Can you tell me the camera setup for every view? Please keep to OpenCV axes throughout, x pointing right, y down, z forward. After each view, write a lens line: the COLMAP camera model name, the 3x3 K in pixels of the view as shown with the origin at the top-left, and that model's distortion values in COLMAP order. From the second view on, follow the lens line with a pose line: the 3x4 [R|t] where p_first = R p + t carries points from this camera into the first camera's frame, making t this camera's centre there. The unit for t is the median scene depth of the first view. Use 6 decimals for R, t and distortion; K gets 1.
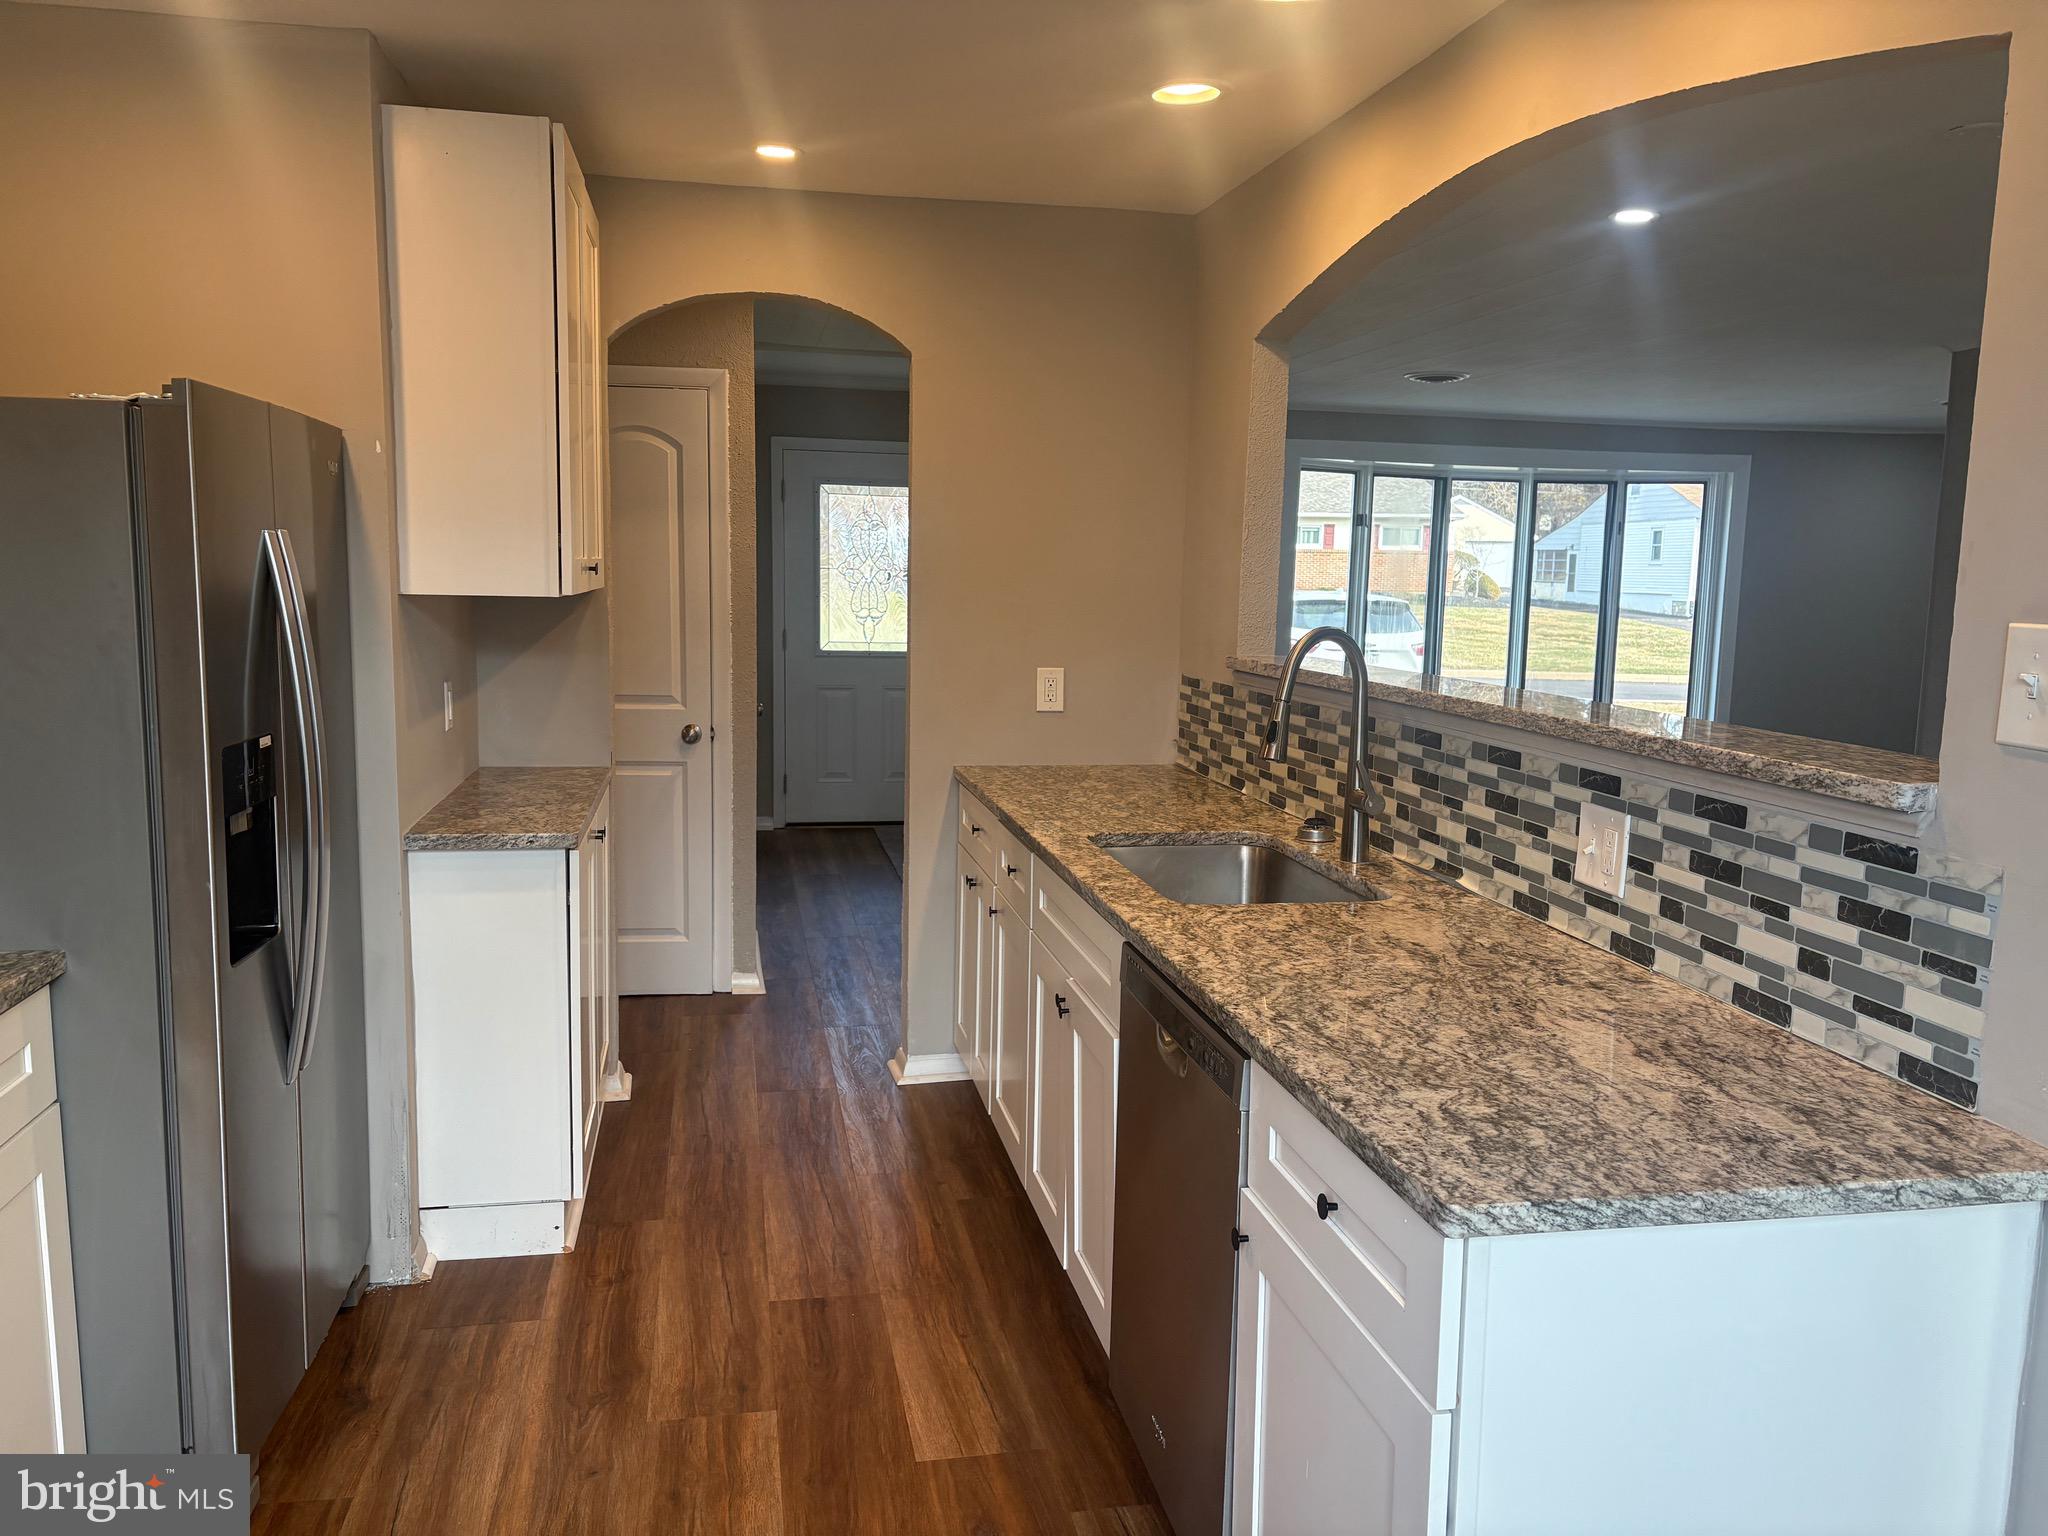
lens RADIAL K [[1539.5, 0, 1025.7], [0, 1539.5, 774.2], [0, 0, 1]] dist [0.021156, -0.019203]
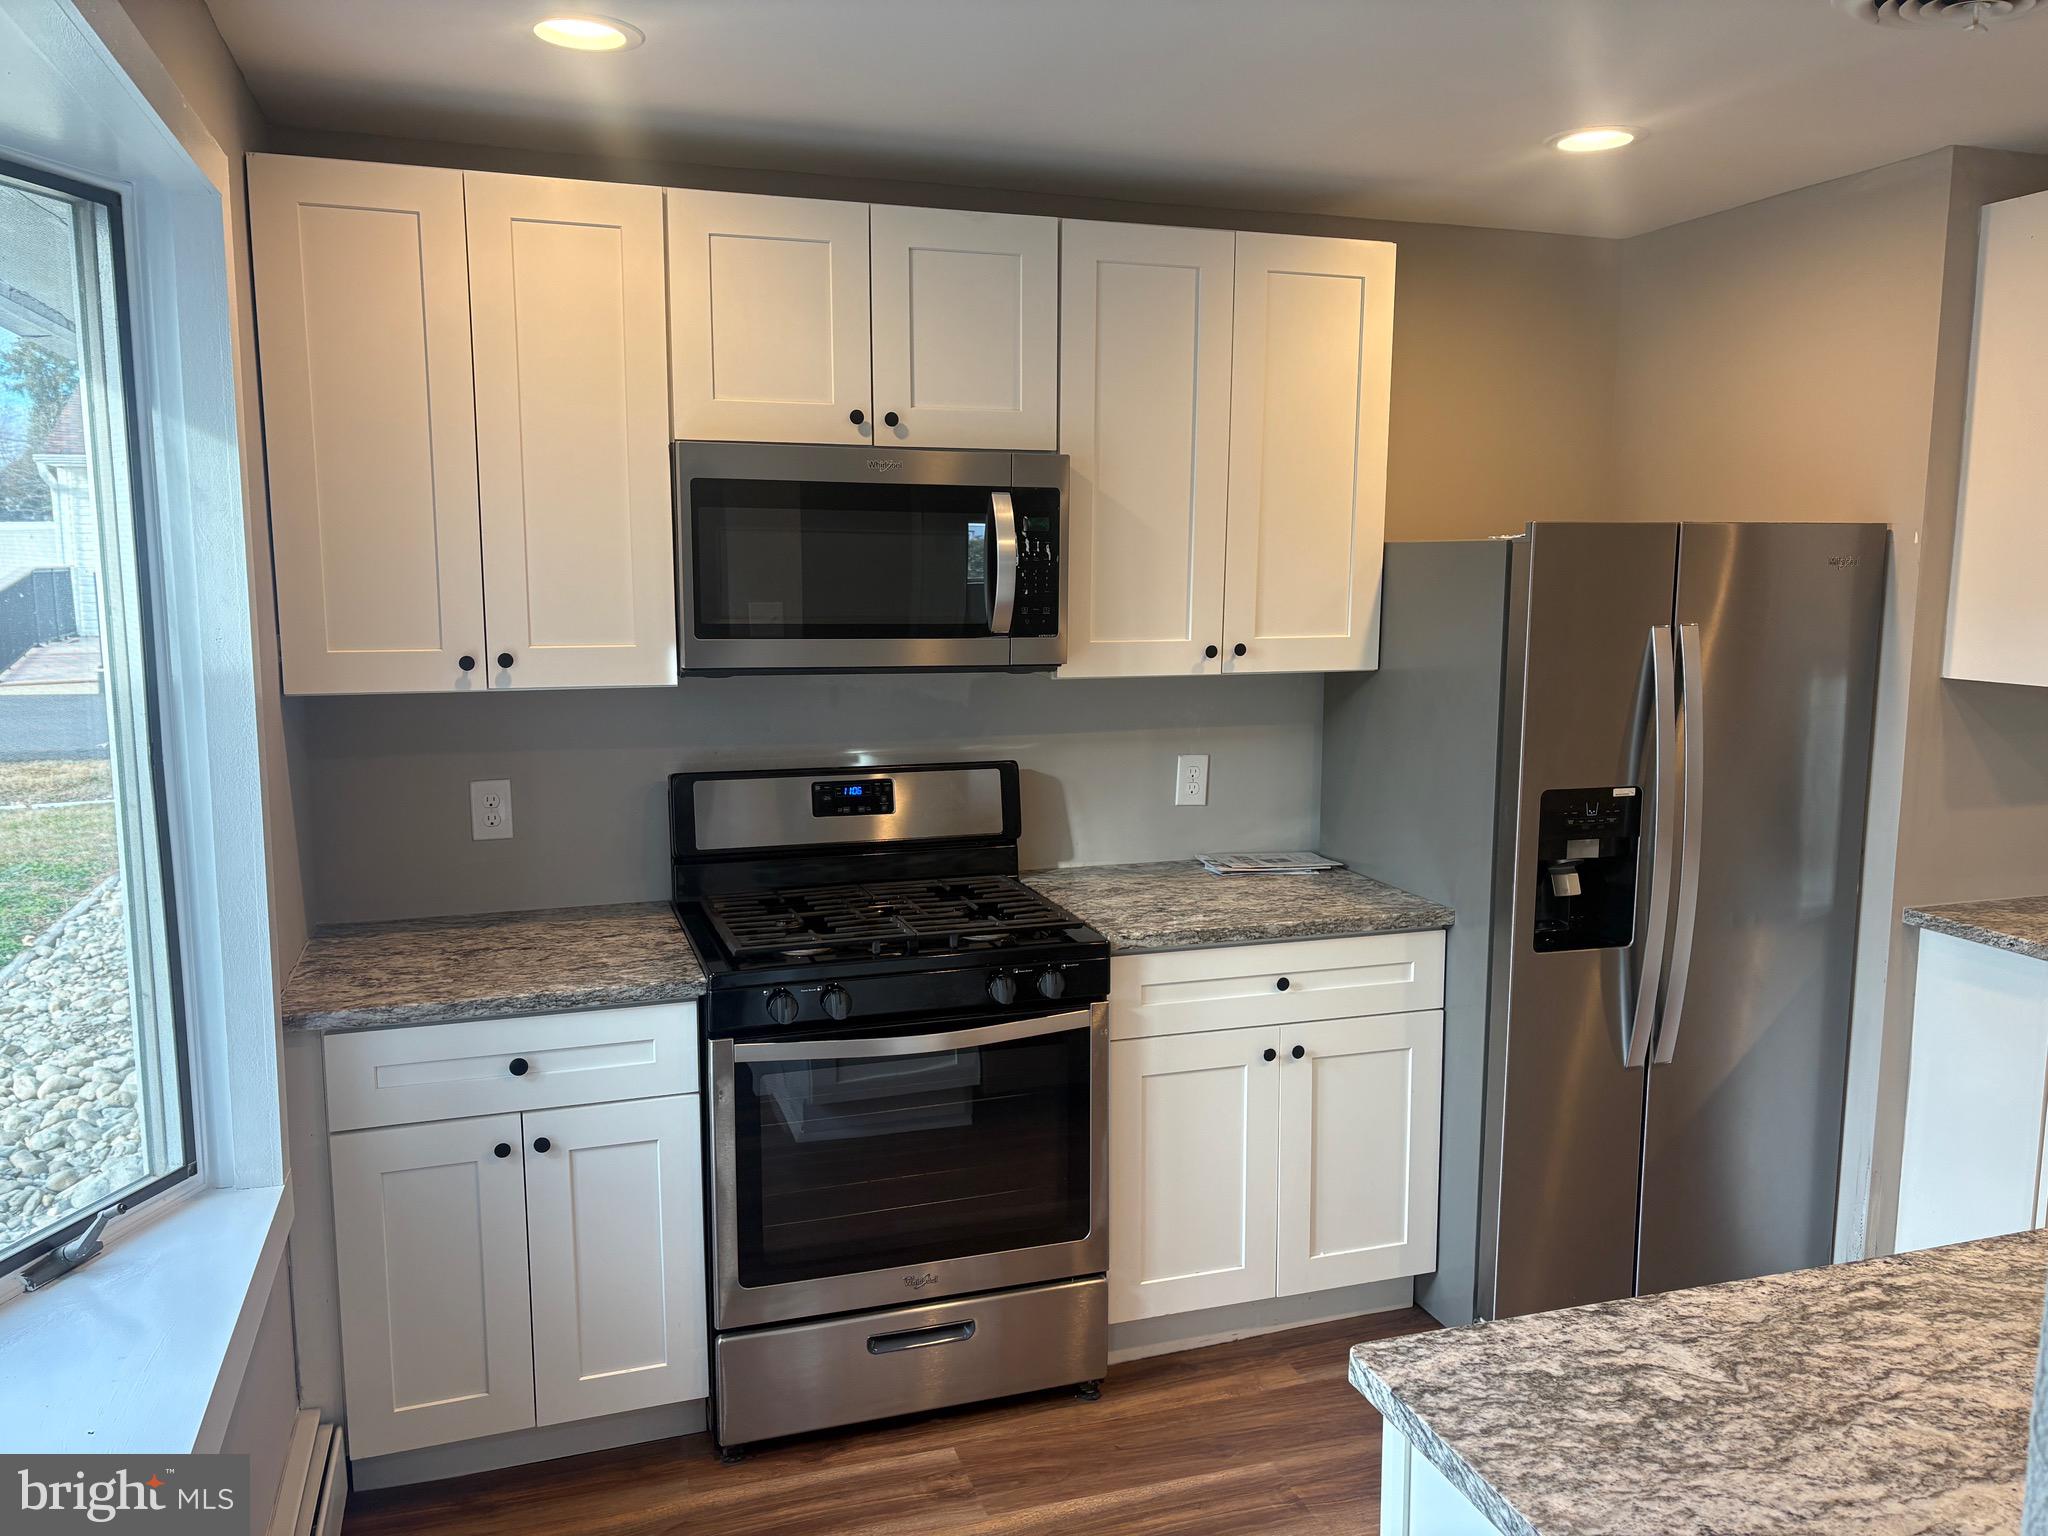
lens RADIAL K [[1539.5, 0, 1022.4], [0, 1539.5, 760.5], [0, 0, 1]] dist [0.021156, -0.019203]
pose [[0.139648, 0.113104, -0.983720, 0.961807], [-0.135897, 0.986244, 0.094103, -0.138462], [0.980831, 0.120544, 0.153098, 0.459332]]
